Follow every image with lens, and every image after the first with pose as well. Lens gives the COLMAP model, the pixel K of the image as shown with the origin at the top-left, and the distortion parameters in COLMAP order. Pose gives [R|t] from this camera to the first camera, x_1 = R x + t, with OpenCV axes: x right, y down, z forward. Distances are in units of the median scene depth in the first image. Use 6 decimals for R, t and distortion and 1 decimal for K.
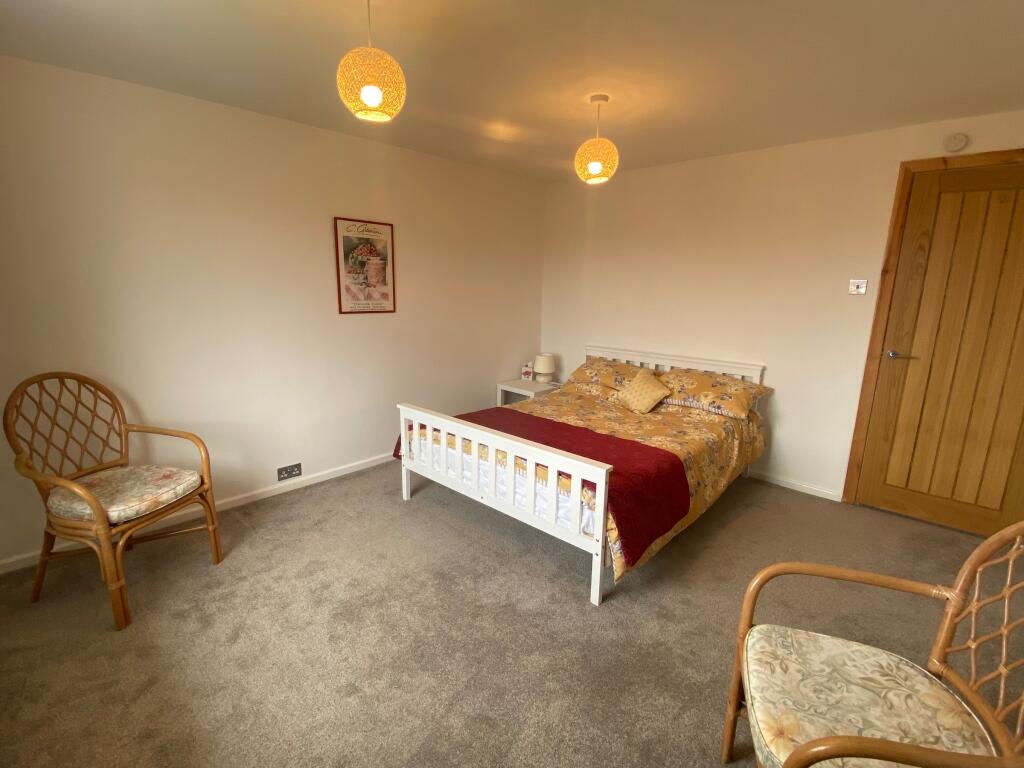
lens RADIAL K [[485.0, 0, 512.0], [0, 485.0, 384.0], [0, 0, 1]] dist [-0.000109, -0.000175]
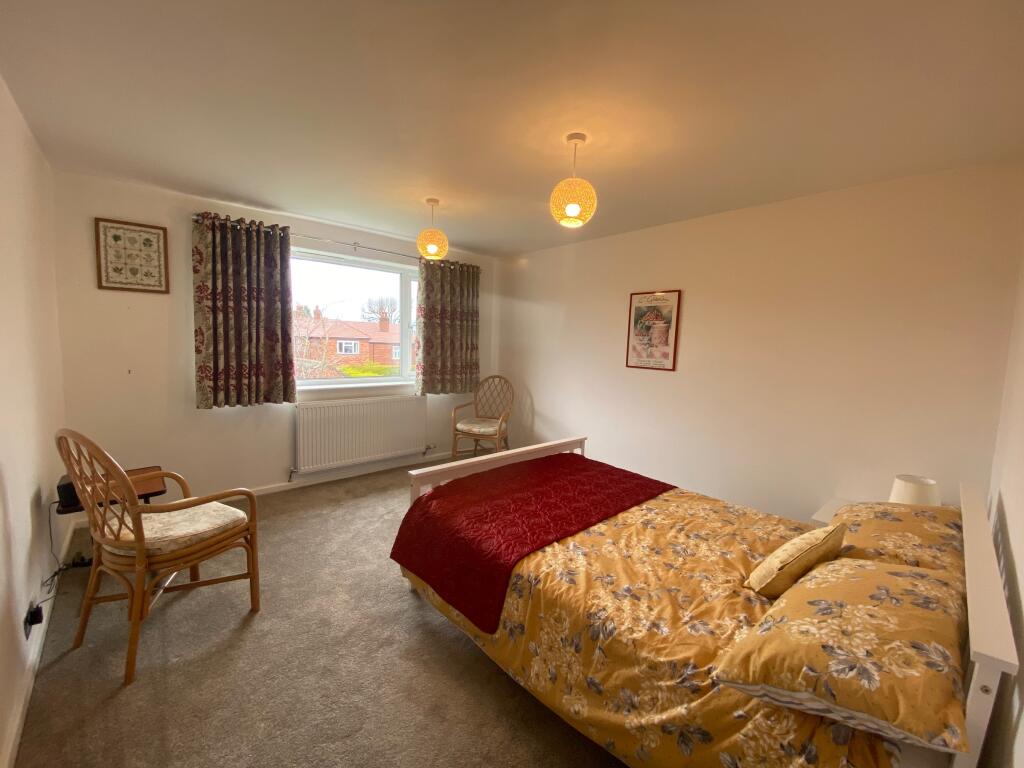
lens RADIAL K [[412.7, 0, 508.2], [0, 412.7, 382.1], [0, 0, 1]] dist [0.047259, -0.034935]
pose [[-0.066459, 0.083120, -0.994321, 0.741732], [-0.241908, 0.965451, 0.096876, -0.135038], [0.968020, 0.246973, -0.044055, 0.749357]]
